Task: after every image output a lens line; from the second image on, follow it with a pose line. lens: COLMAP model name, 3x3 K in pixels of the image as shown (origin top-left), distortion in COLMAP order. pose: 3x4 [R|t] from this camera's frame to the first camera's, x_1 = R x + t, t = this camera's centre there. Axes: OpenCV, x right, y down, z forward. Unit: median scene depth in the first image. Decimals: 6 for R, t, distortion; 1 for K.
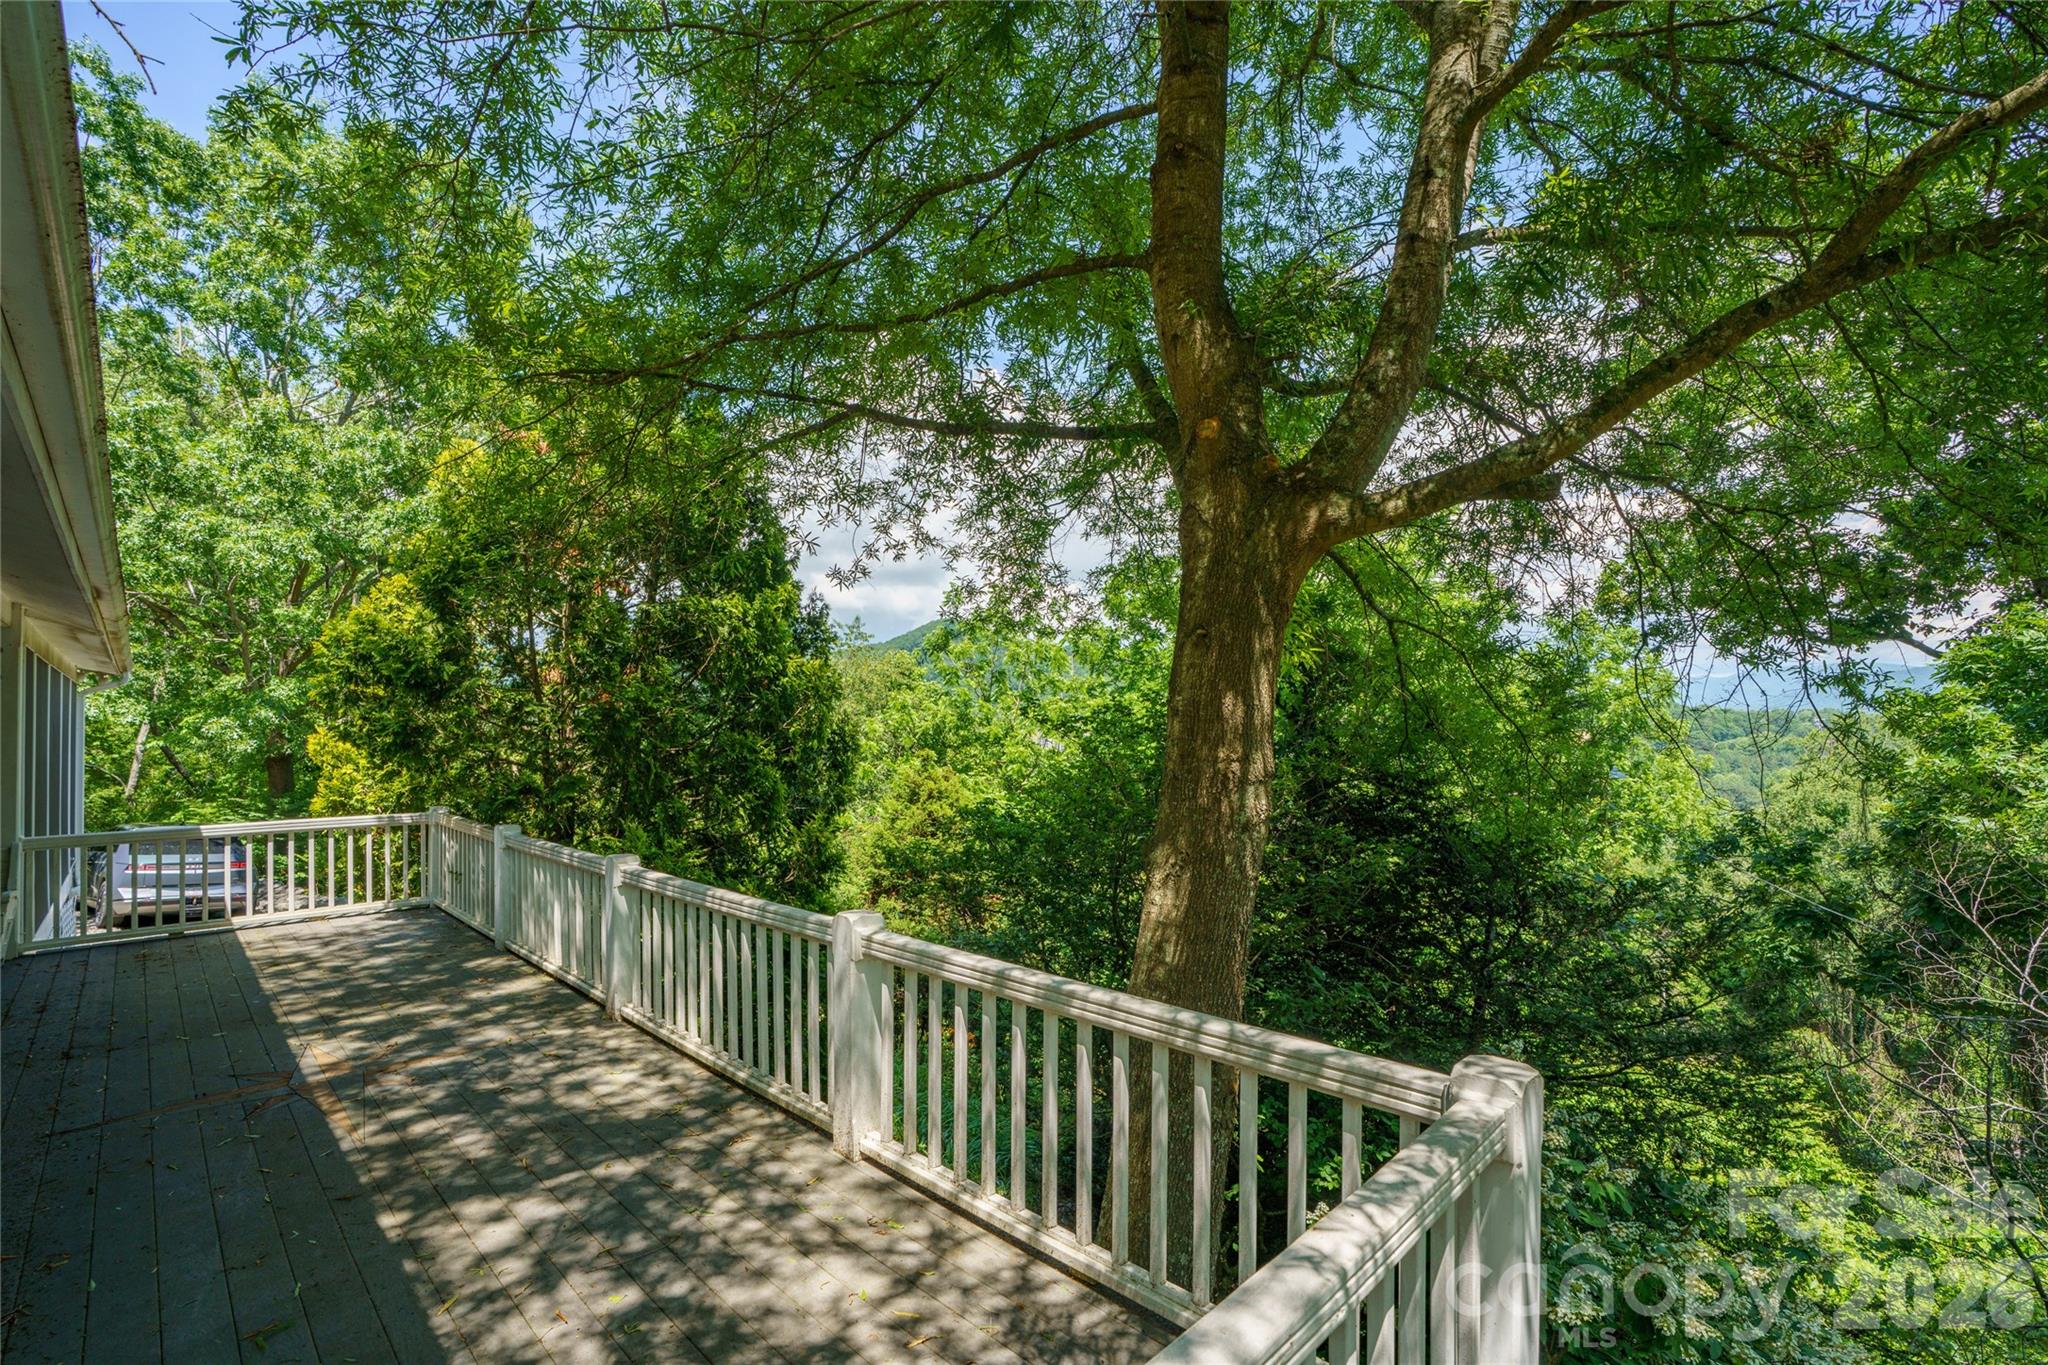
lens RADIAL K [[936.8, 0, 1028.3], [0, 936.8, 704.8], [0, 0, 1]] dist [-0.068014, 0.026252]
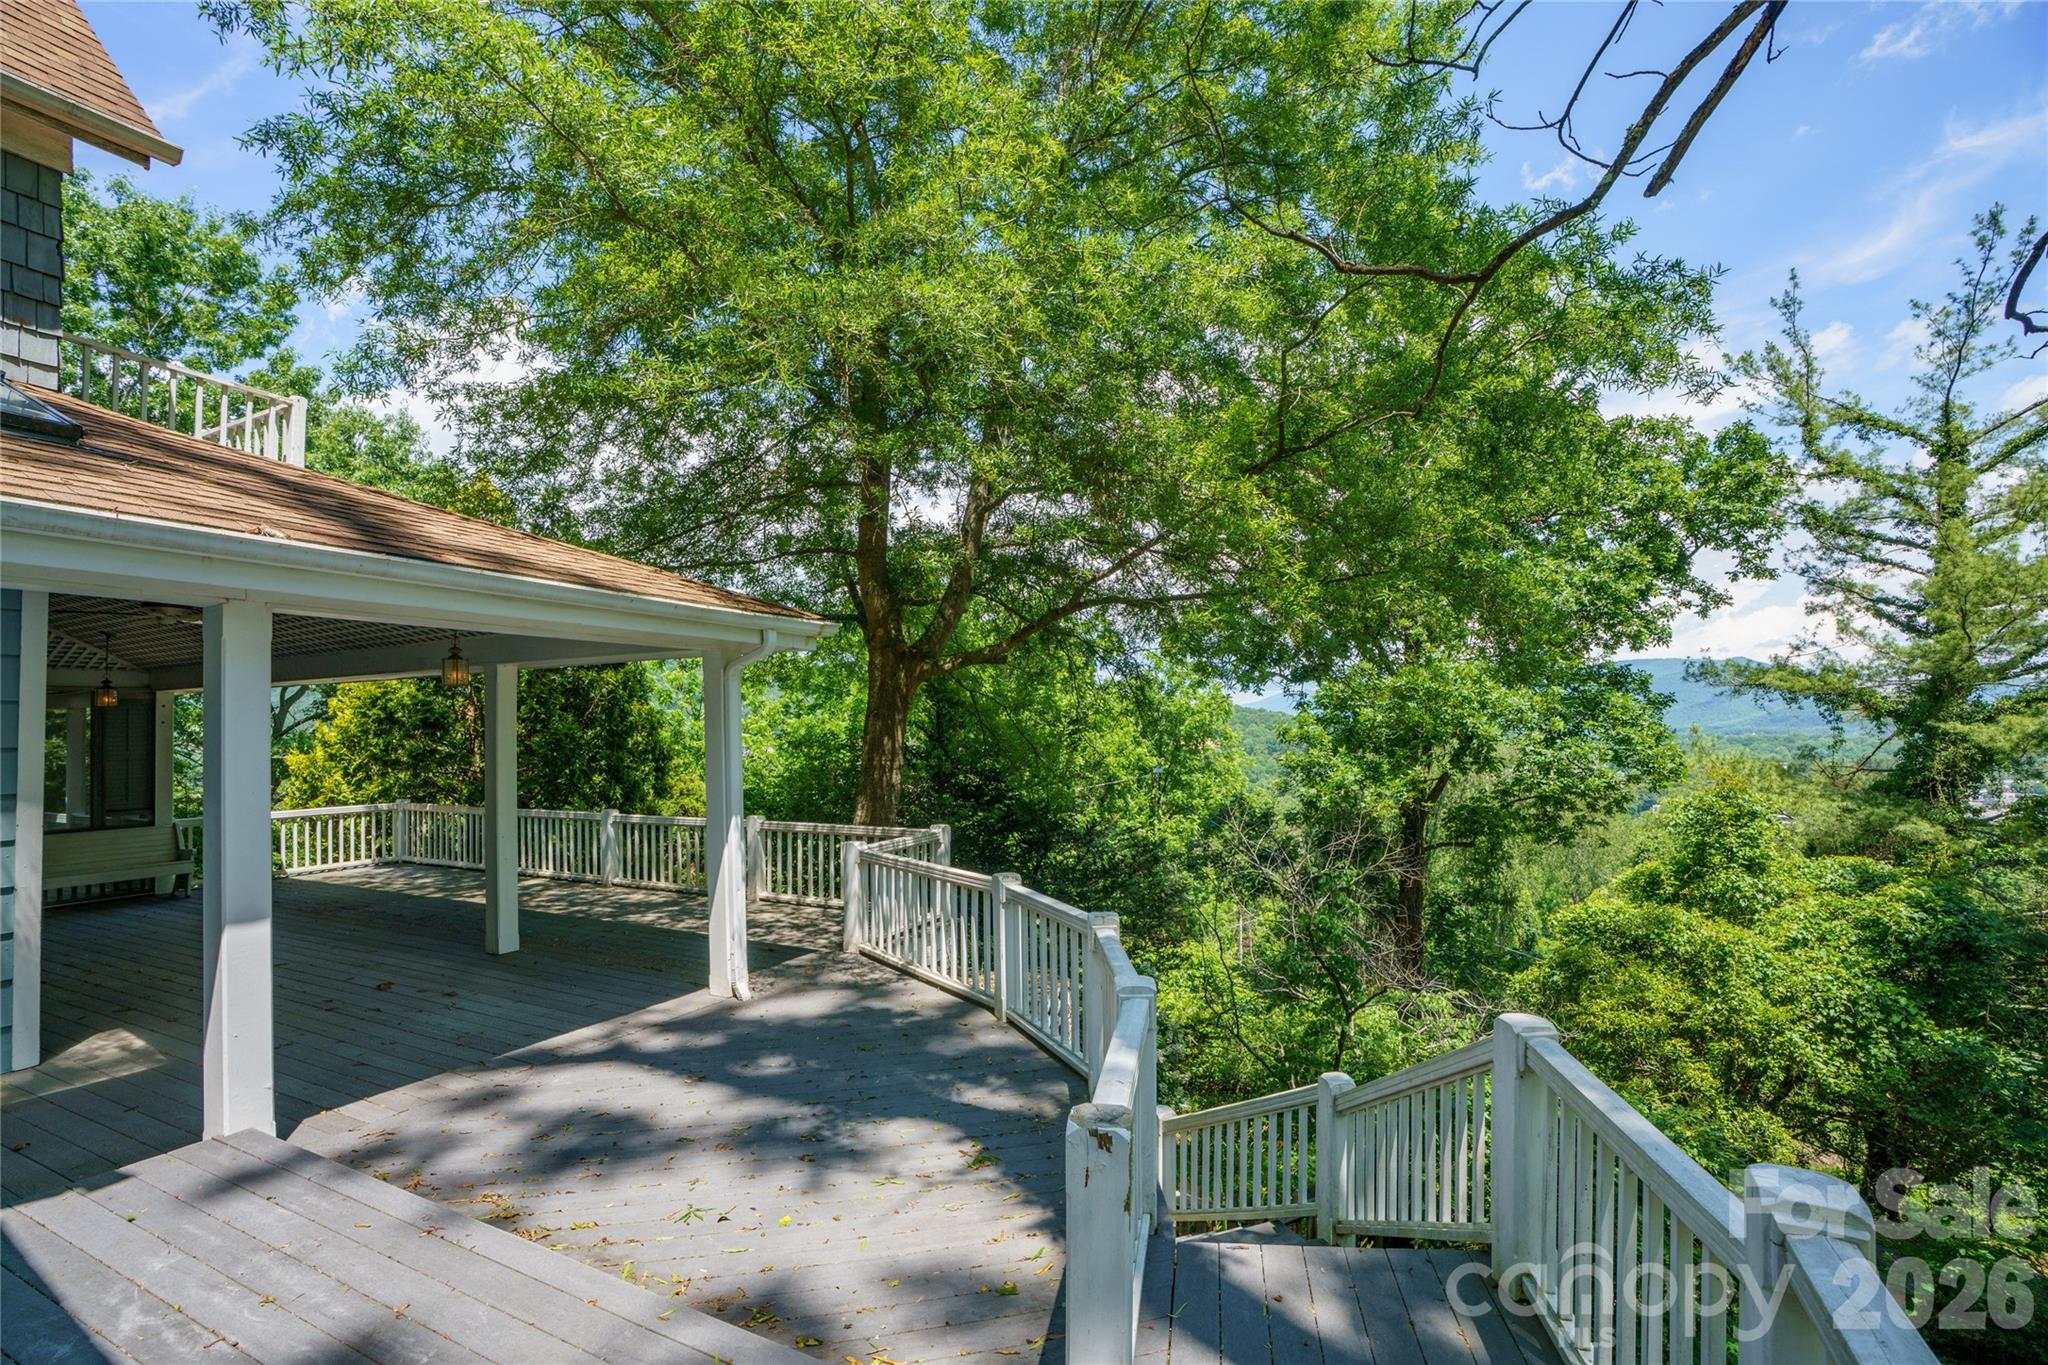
lens RADIAL K [[936.8, 0, 1028.3], [0, 936.8, 704.8], [0, 0, 1]] dist [-0.068014, 0.026252]
pose [[0.942691, 0.004044, 0.333644, -0.533005], [-0.001128, 0.999959, -0.008930, -0.132753], [-0.333666, 0.008042, 0.942657, -2.949390]]
